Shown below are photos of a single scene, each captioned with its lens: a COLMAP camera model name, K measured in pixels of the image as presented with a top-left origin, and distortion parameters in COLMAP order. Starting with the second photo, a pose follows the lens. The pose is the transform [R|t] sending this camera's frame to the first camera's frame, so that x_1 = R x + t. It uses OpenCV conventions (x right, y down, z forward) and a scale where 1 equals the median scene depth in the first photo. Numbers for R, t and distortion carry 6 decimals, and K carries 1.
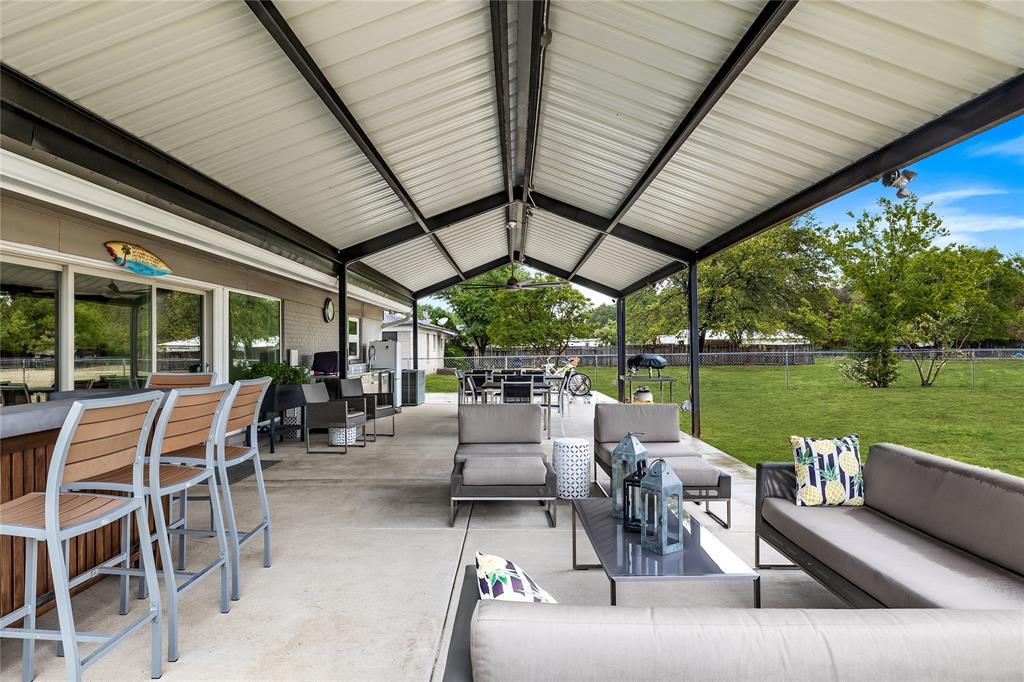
lens RADIAL K [[577.2, 0, 510.4], [0, 577.2, 342.6], [0, 0, 1]] dist [0.006788, -0.000074]
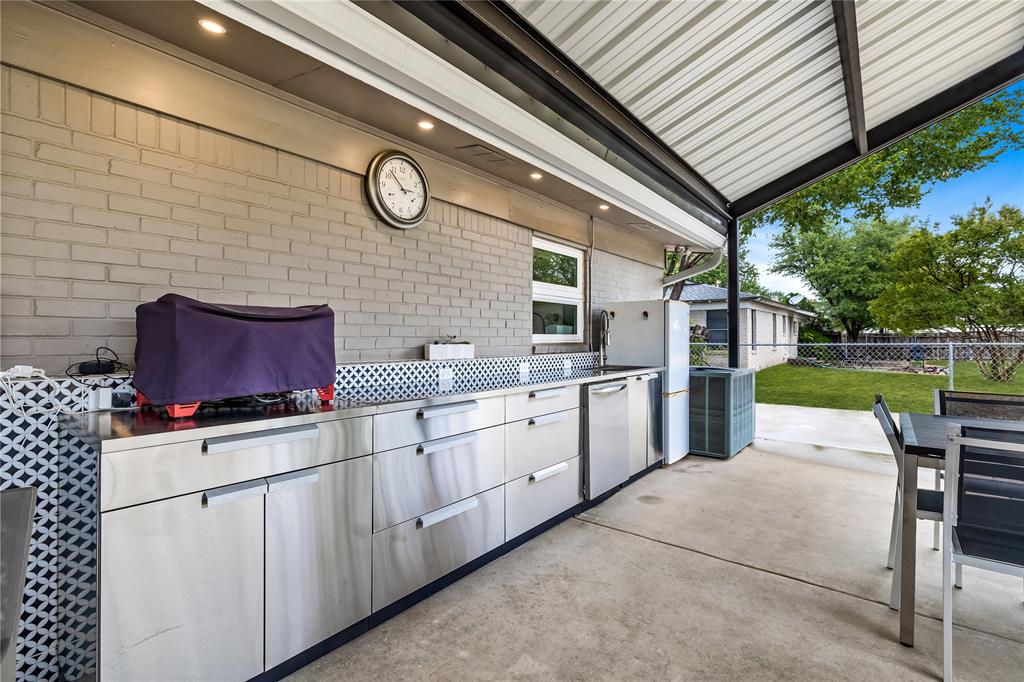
lens RADIAL K [[478.4, 0, 504.9], [0, 478.4, 341.3], [0, 0, 1]] dist [-0.008334, 0.000581]
pose [[0.788710, 0.010634, -0.614673, -0.030347], [0.002686, 0.999781, 0.020744, 0.007010], [0.614760, -0.018012, 0.788509, 0.241513]]
